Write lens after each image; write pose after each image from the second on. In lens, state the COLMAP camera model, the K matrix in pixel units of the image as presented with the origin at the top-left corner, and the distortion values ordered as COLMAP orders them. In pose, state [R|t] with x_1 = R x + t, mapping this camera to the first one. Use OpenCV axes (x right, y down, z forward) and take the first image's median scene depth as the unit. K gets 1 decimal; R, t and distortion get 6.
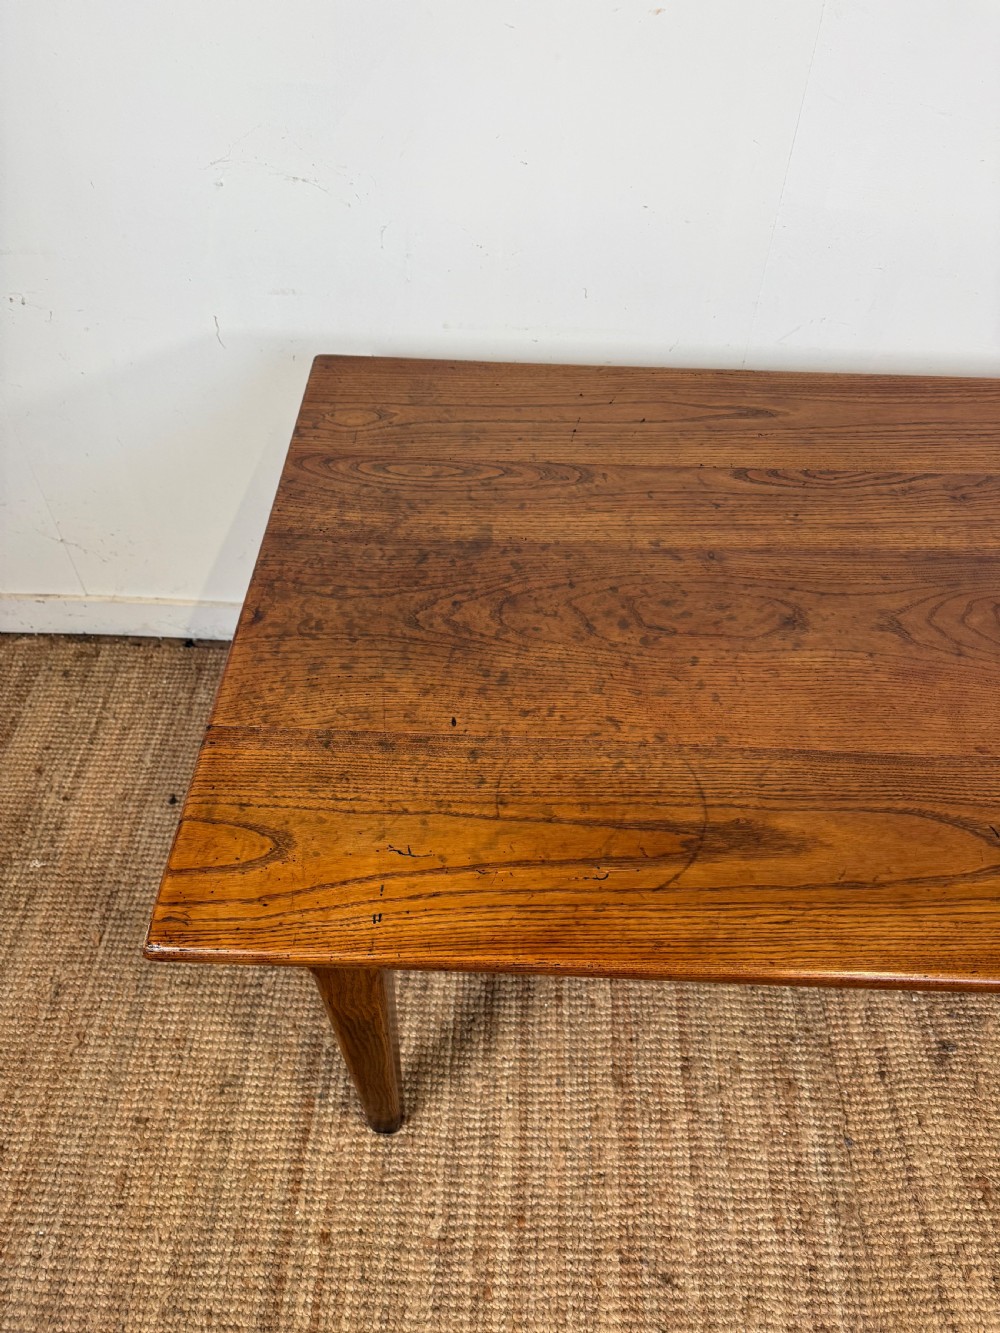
lens RADIAL K [[950.9, 0, 504.3], [0, 950.9, 662.0], [0, 0, 1]] dist [0.021951, -0.034761]
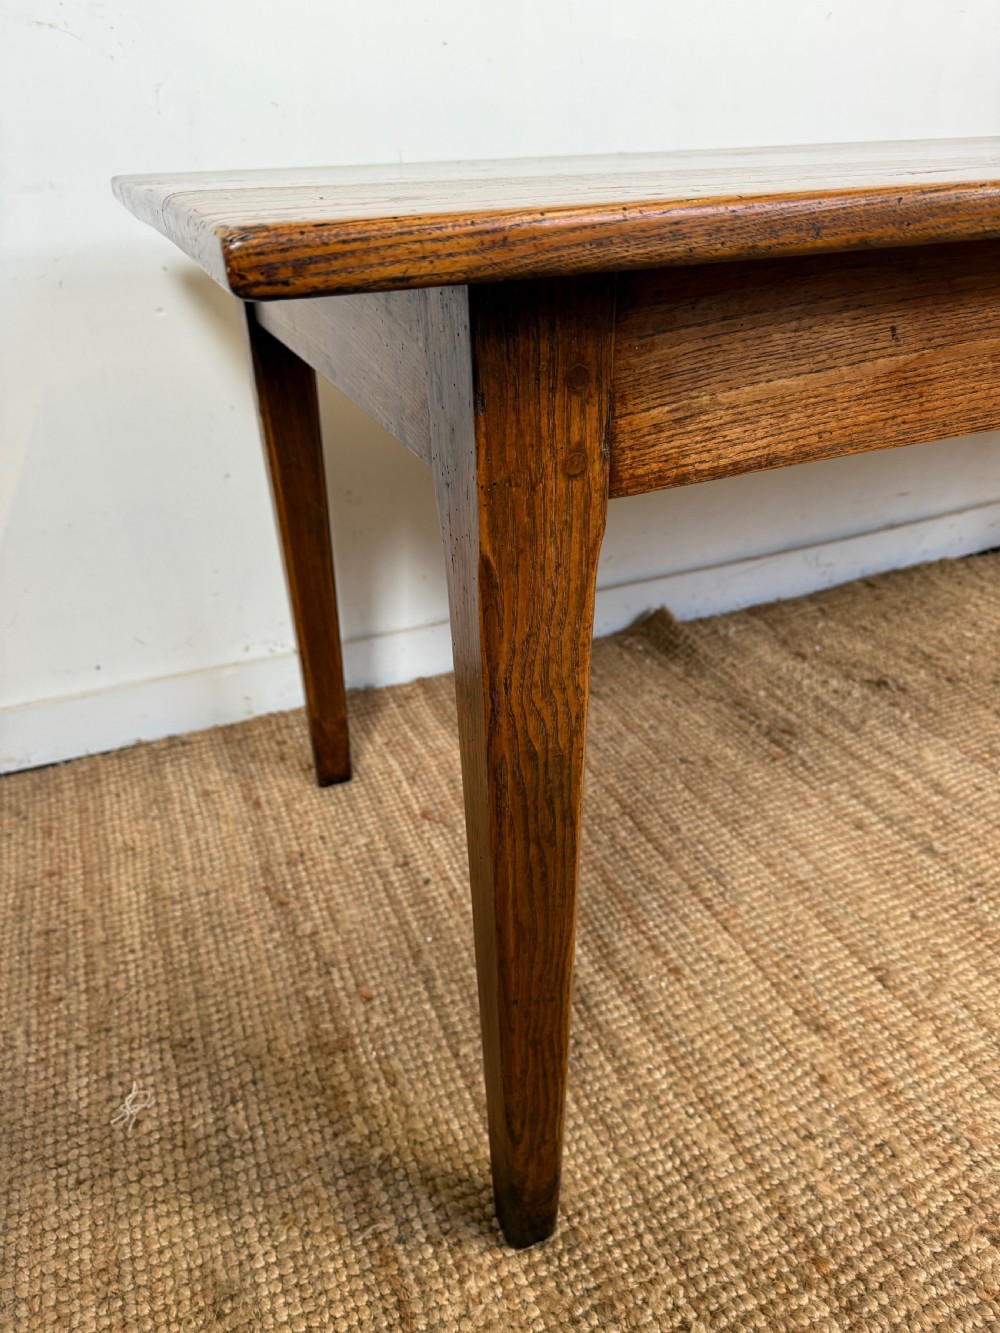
lens RADIAL K [[950.9, 0, 501.4], [0, 950.9, 676.1], [0, 0, 1]] dist [0.021951, -0.034761]
pose [[0.912840, -0.241473, 0.329261, -0.260893], [0.340801, 0.894723, -0.288661, 0.365811], [-0.224894, 0.375714, 0.899034, 0.388533]]
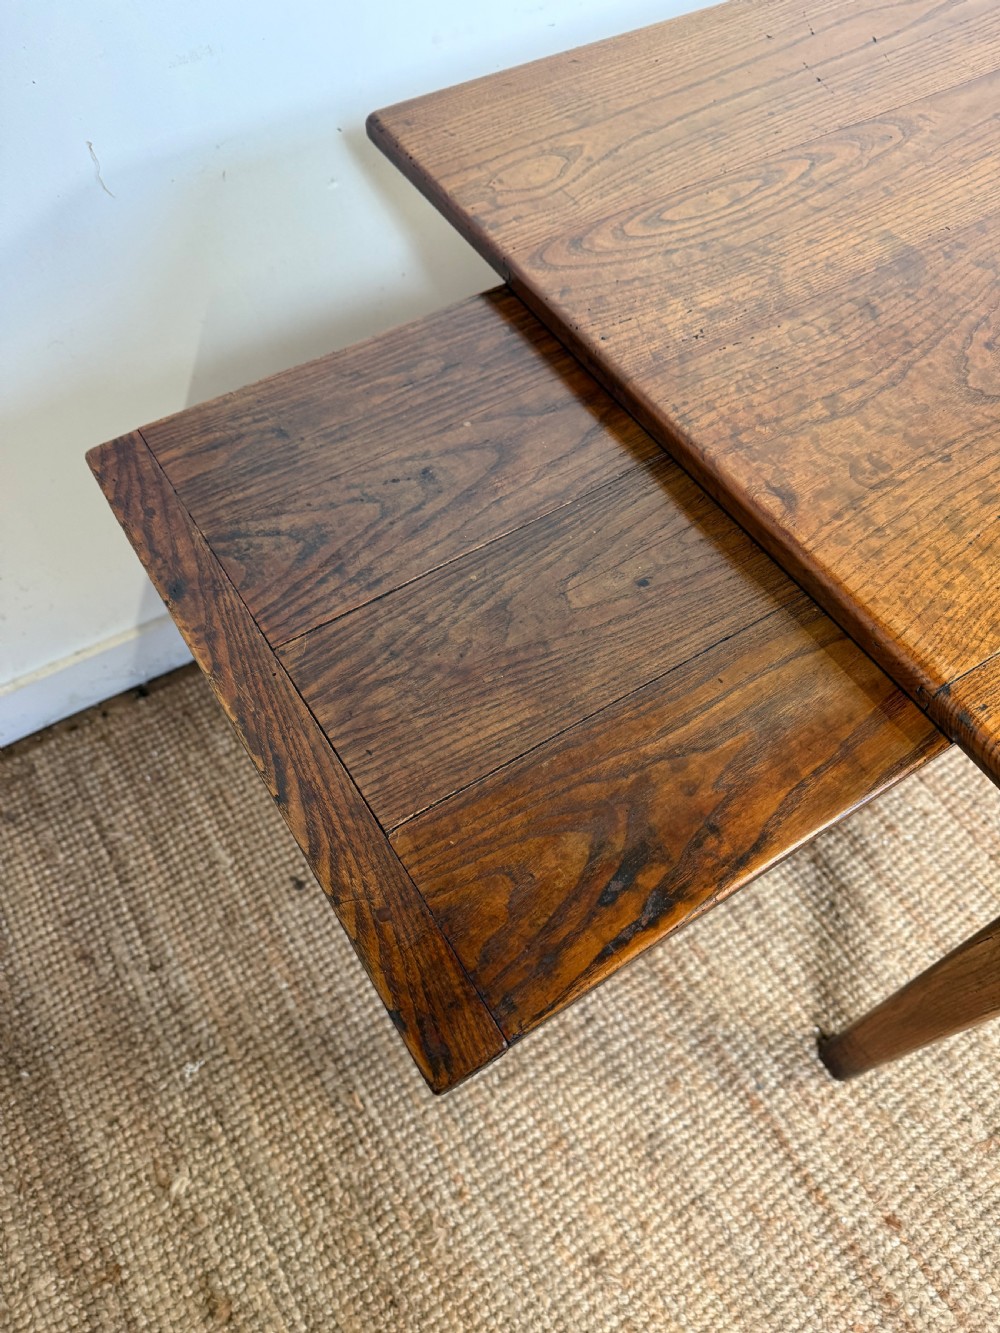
lens RADIAL K [[950.9, 0, 500.6], [0, 950.9, 676.2], [0, 0, 1]] dist [0.021951, -0.034761]
pose [[0.834470, -0.477250, 0.275485, -0.454727], [0.425996, 0.875815, 0.226881, -0.115010], [-0.349553, -0.071970, 0.934148, 0.394596]]
